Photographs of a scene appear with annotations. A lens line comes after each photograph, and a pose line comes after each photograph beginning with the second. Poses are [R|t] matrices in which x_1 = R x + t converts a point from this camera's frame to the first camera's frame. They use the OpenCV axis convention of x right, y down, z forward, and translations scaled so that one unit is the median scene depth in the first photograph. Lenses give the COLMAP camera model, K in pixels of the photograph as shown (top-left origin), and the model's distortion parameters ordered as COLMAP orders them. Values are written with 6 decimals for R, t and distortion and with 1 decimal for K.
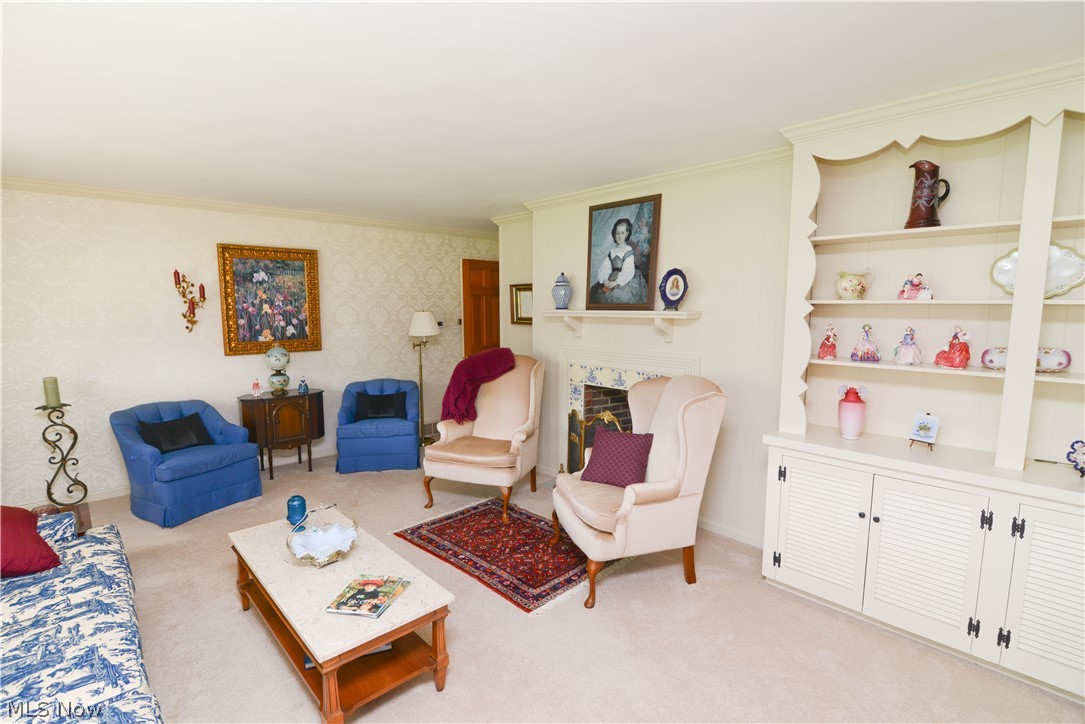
lens RADIAL K [[502.8, 0, 542.5], [0, 502.8, 362.0], [0, 0, 1]] dist [-0.018729, 0.000069]
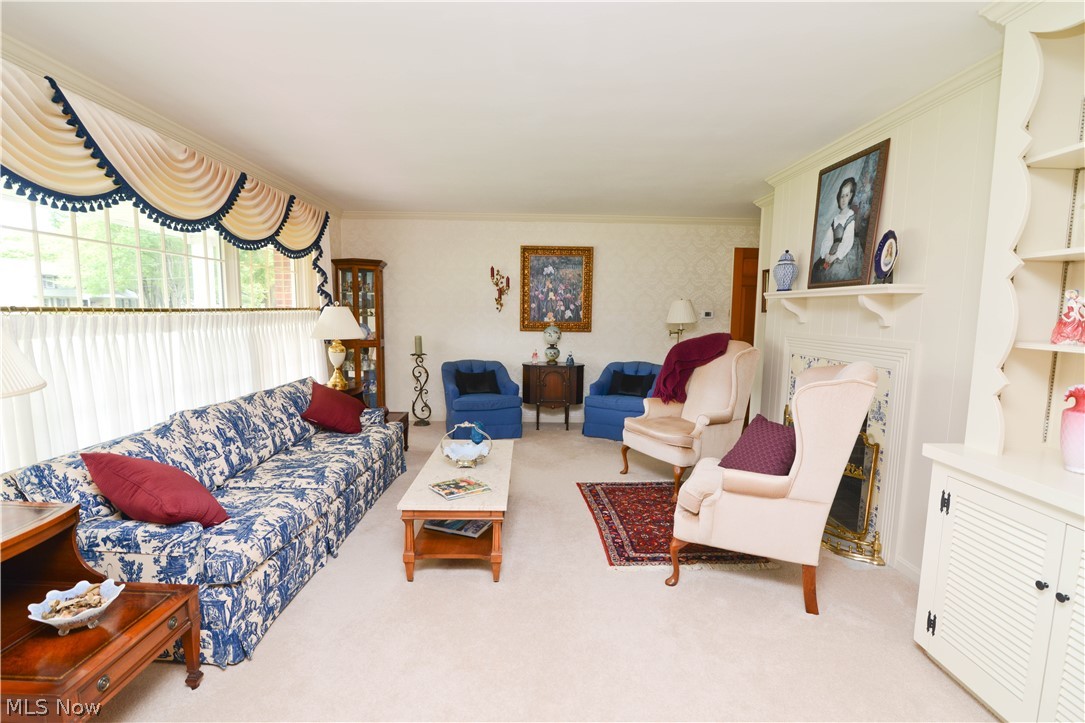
lens RADIAL K [[497.9, 0, 542.5], [0, 497.9, 361.5], [0, 0, 1]] dist [-0.022372, -0.000004]
pose [[0.743651, 0.079761, -0.663793, 0.343190], [-0.088916, 0.995837, 0.020047, 0.043447], [0.662629, 0.044114, 0.747648, 0.072177]]
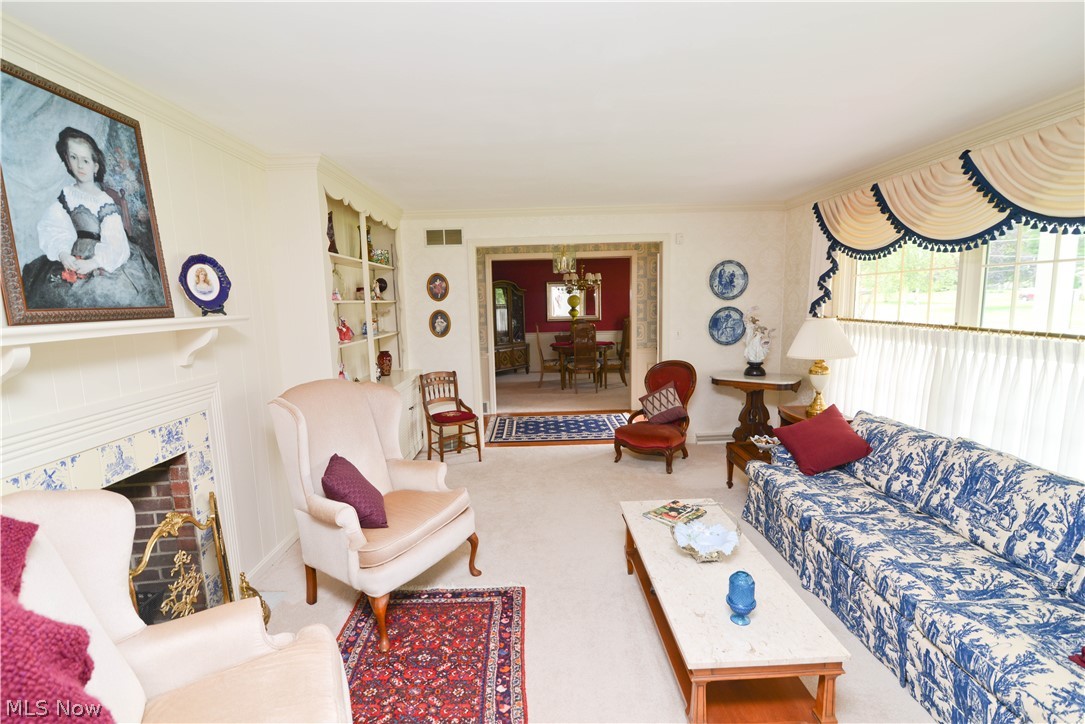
lens RADIAL K [[502.8, 0, 542.5], [0, 502.8, 362.0], [0, 0, 1]] dist [-0.018729, 0.000069]
pose [[-0.741048, -0.064827, 0.668315, -0.487173], [0.099111, 0.973865, 0.204363, -0.121085], [-0.664097, 0.217680, -0.715255, 1.076008]]
